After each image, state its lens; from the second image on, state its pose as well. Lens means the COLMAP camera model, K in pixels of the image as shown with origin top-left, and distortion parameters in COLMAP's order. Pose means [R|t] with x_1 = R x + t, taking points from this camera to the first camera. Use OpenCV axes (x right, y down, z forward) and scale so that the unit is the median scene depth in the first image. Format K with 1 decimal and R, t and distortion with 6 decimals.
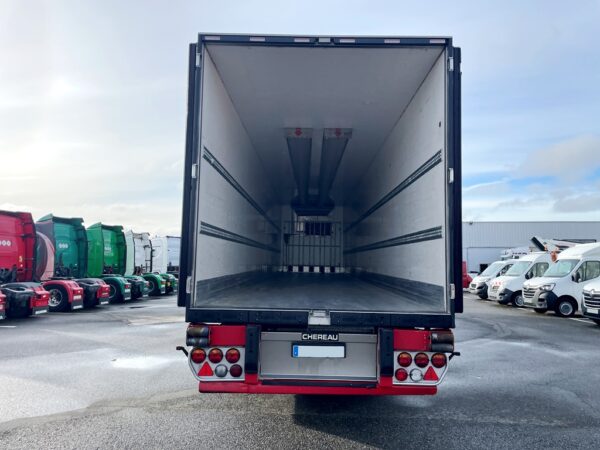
lens RADIAL K [[466.6, 0, 300.0], [0, 466.6, 225.0], [0, 0, 1]] dist [0.072967, -0.119683]
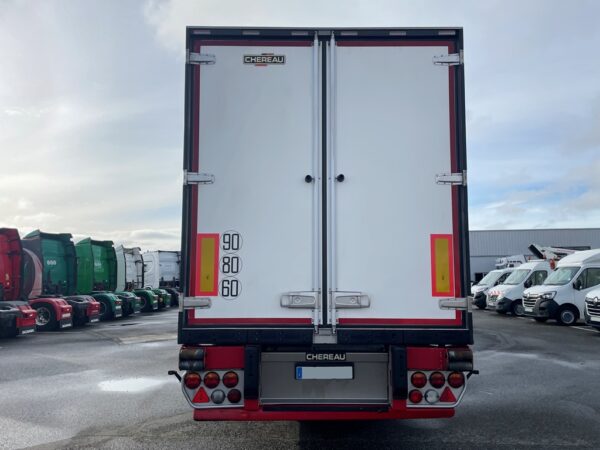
lens RADIAL K [[466.6, 0, 300.0], [0, 466.6, 225.0], [0, 0, 1]] dist [0.072967, -0.119683]
pose [[0.999723, -0.017304, 0.015924, -0.011011], [0.017709, 0.999513, -0.025680, 0.002792], [-0.015472, 0.025955, 0.999543, 0.048248]]
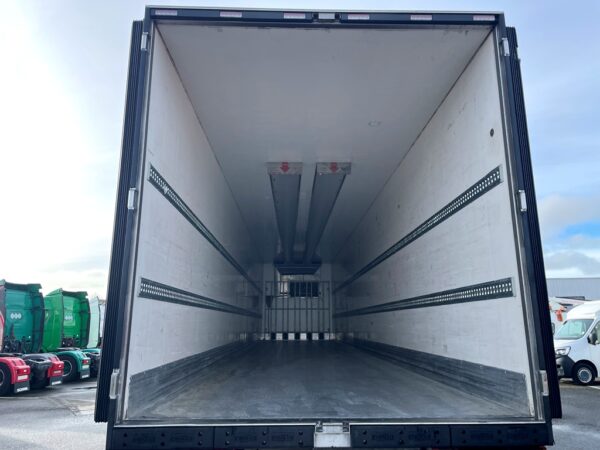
lens RADIAL K [[455.3, 0, 302.2], [0, 455.3, 216.4], [0, 0, 1]] dist [0.077859, -0.098920]
pose [[0.998669, -0.012238, 0.050100, -0.015798], [0.019751, 0.988133, -0.152323, 0.006735], [-0.047641, 0.153110, 0.987060, 0.252709]]
